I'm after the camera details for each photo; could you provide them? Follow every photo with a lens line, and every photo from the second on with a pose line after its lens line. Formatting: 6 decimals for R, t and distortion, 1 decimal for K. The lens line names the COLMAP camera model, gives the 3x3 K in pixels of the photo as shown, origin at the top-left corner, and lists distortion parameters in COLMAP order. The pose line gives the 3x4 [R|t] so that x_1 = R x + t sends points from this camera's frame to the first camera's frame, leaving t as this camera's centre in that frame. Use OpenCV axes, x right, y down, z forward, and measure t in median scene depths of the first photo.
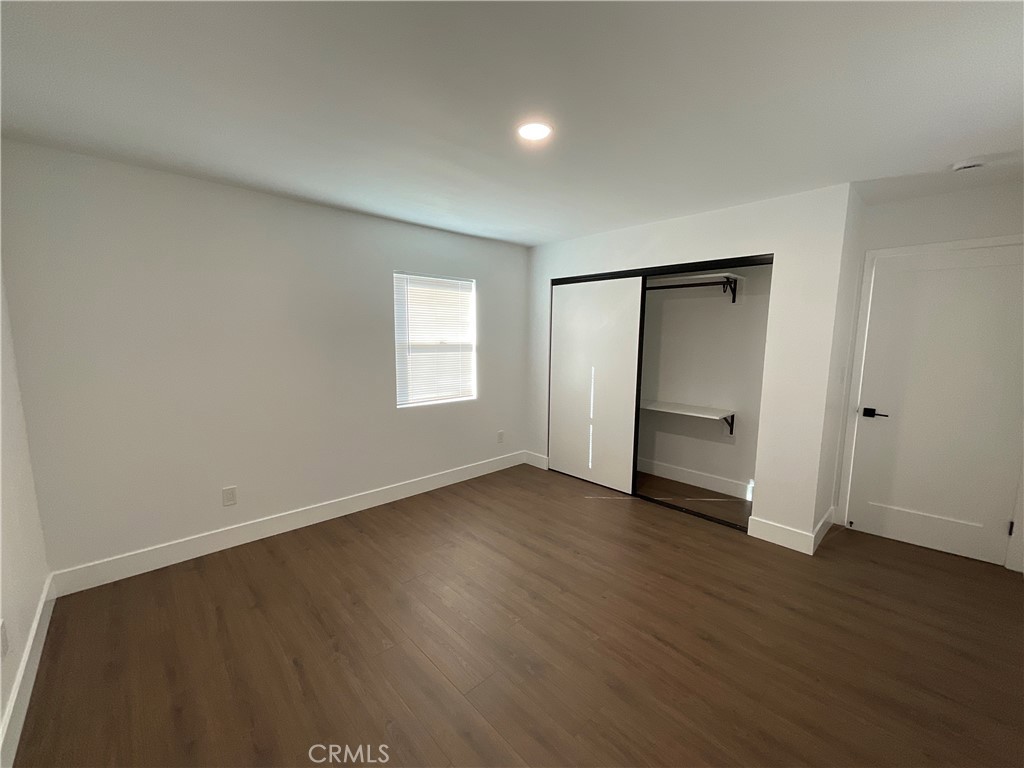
lens RADIAL K [[411.1, 0, 512.7], [0, 411.1, 387.0], [0, 0, 1]] dist [-0.005480, -0.000111]
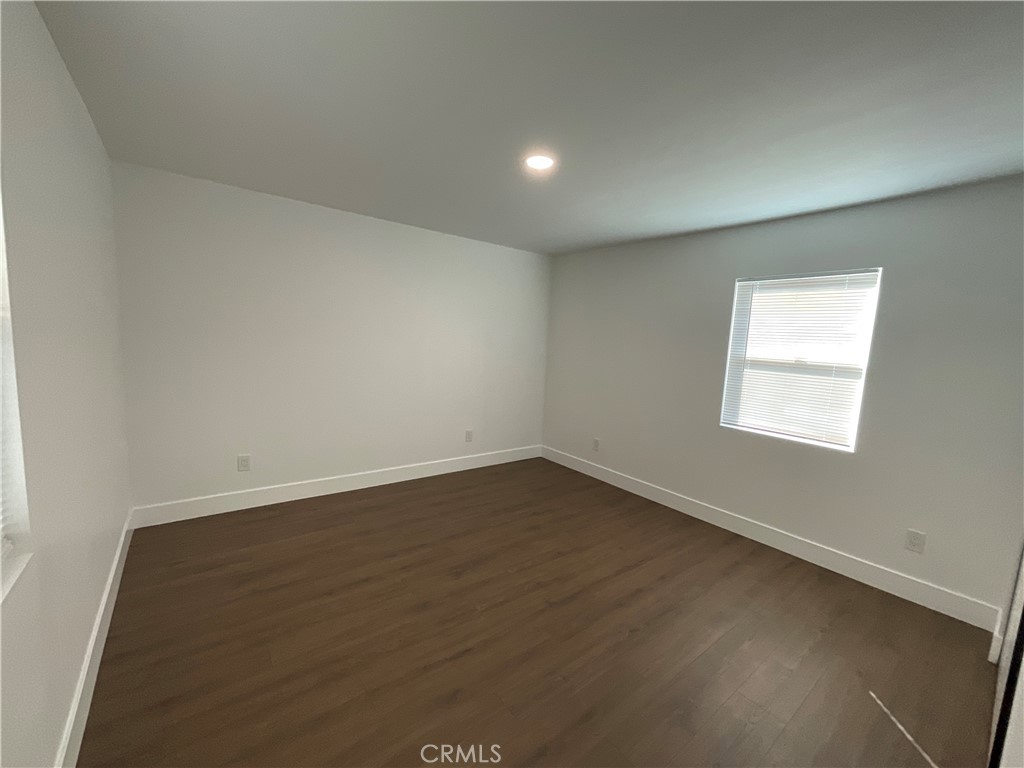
lens RADIAL K [[411.1, 0, 512.7], [0, 411.1, 387.0], [0, 0, 1]] dist [-0.005480, -0.000111]
pose [[-0.078651, 0.117464, -0.989958, 0.657932], [-0.164313, 0.977925, 0.129091, -0.076155], [0.983268, 0.172816, -0.057614, 0.563307]]
